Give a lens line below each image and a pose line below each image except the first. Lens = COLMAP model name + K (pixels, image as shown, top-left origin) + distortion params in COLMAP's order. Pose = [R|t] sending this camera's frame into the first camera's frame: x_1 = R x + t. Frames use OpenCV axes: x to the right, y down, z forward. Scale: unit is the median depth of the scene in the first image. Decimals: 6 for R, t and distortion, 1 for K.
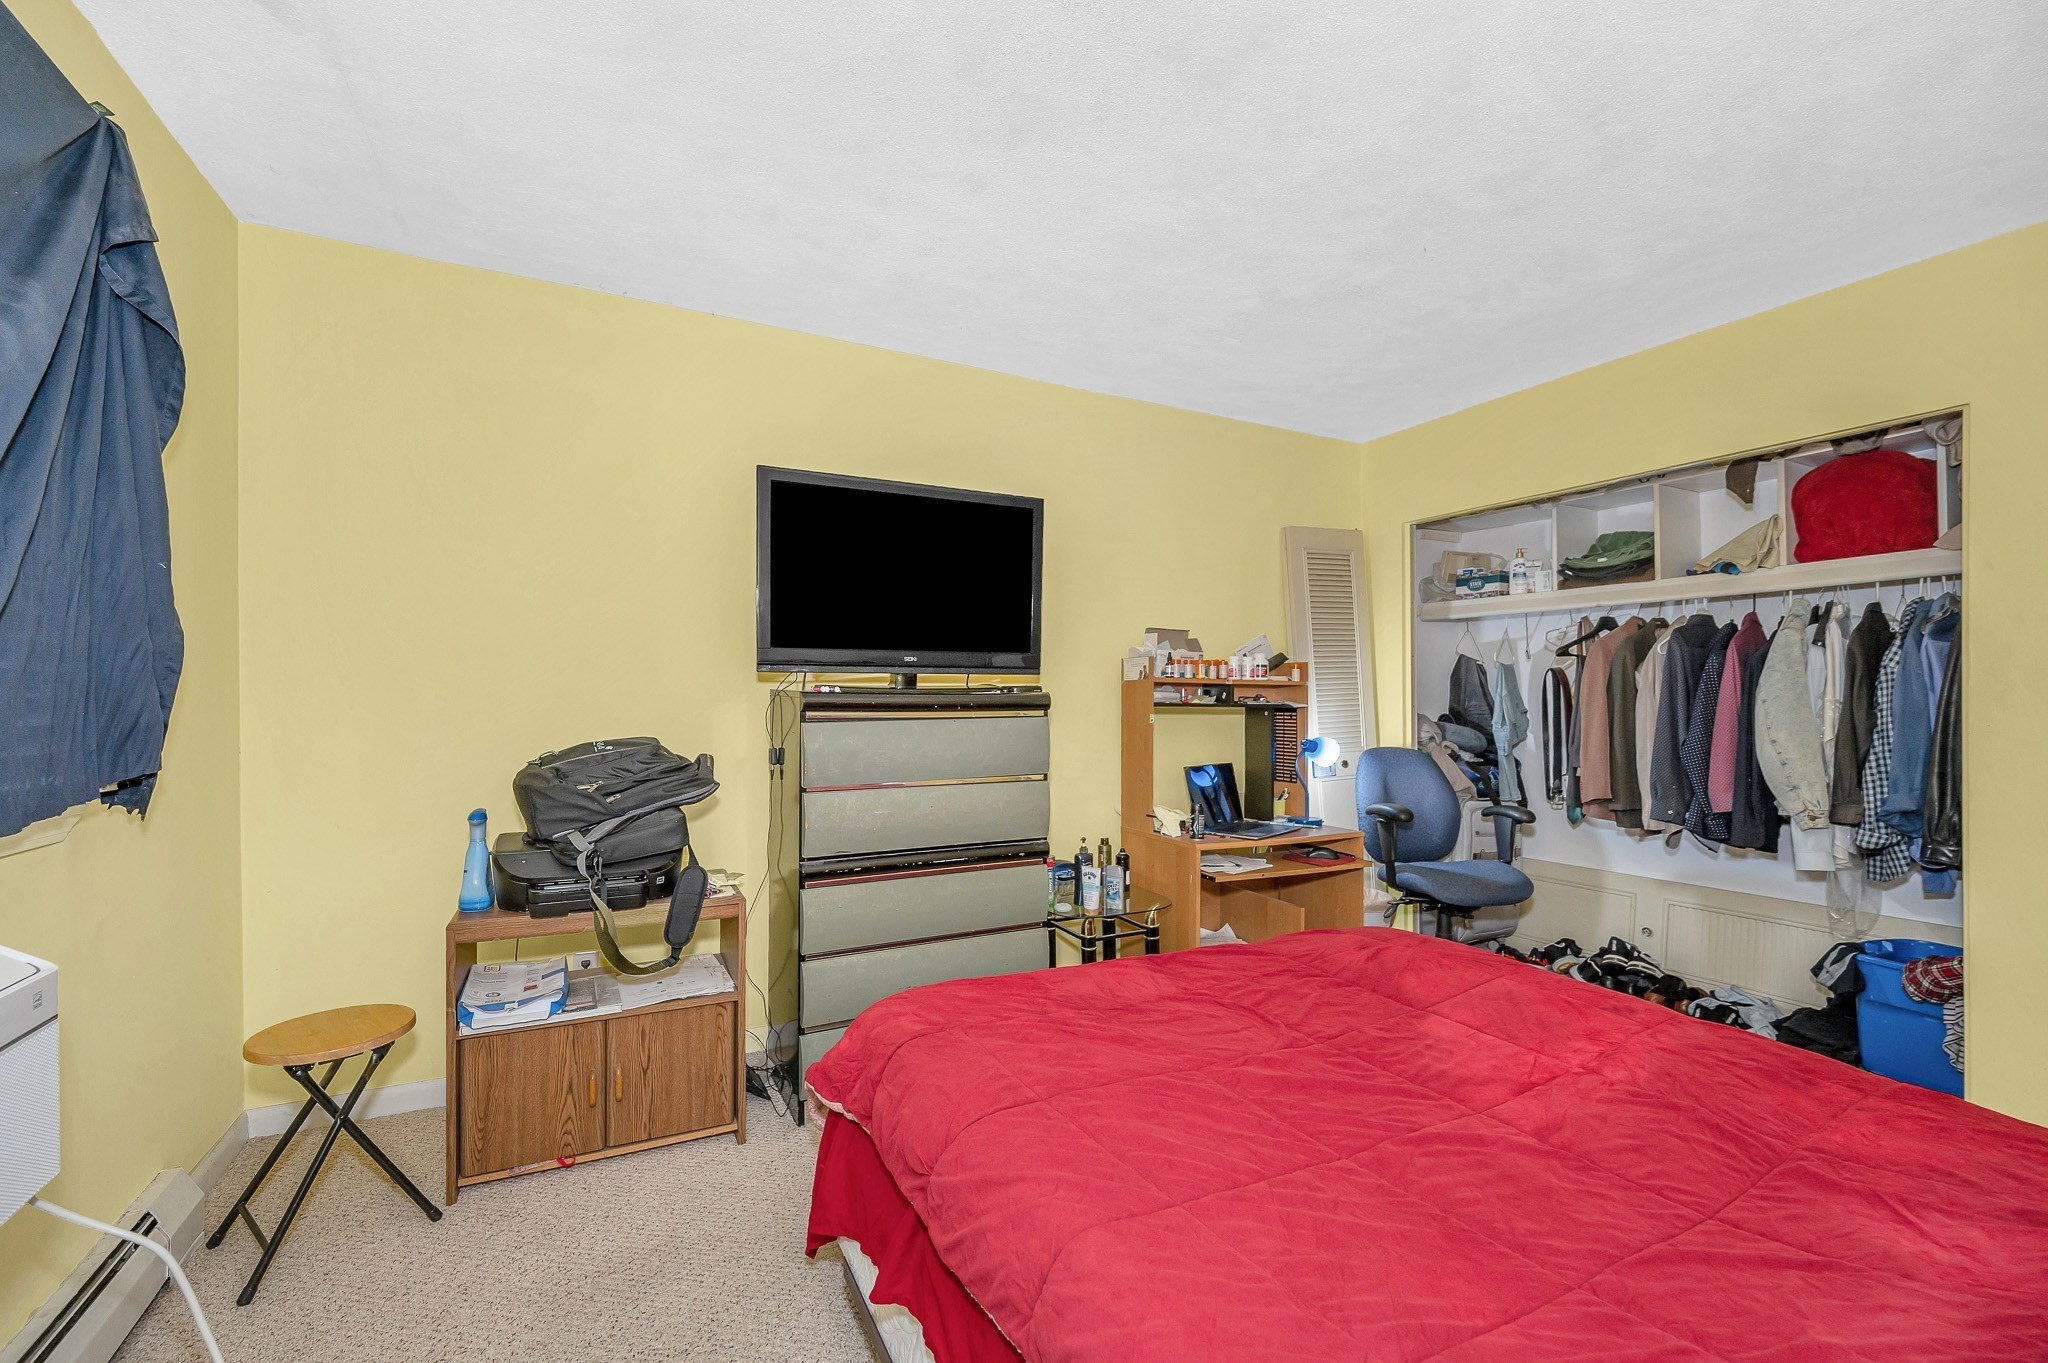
lens RADIAL K [[836.1, 0, 1010.1], [0, 836.1, 698.4], [0, 0, 1]] dist [-0.000291, 0.000095]
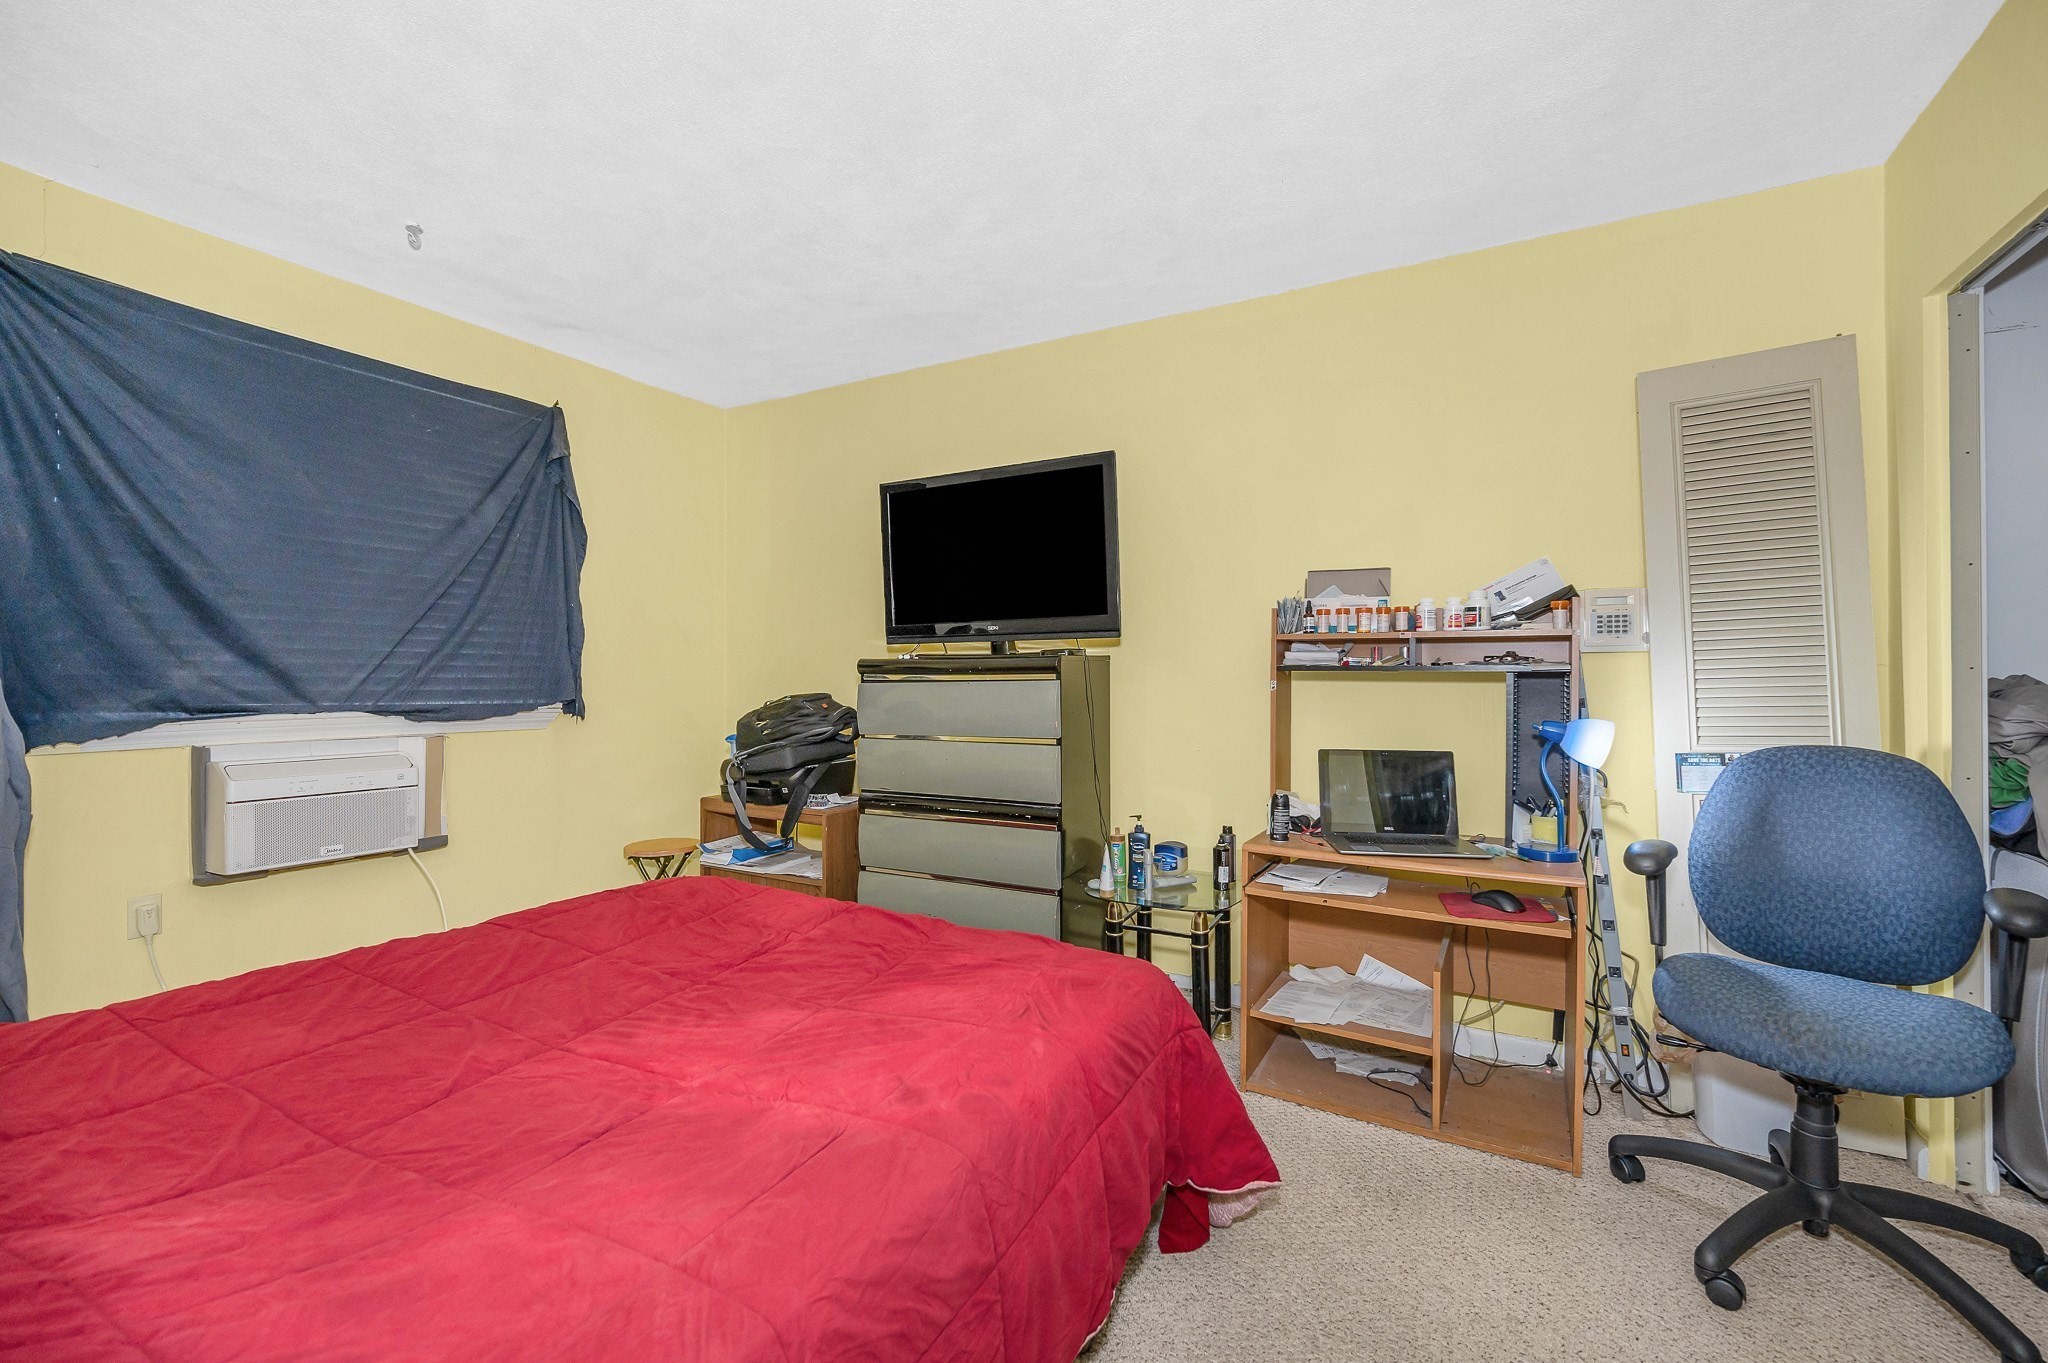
lens RADIAL K [[833.3, 0, 1028.4], [0, 833.3, 671.8], [0, 0, 1]] dist [0.000564, 0.000034]
pose [[0.587692, -0.006169, -0.809062, 0.762276], [0.003887, 0.999981, -0.004801, 0.015639], [0.809076, -0.000323, 0.587704, 0.378594]]
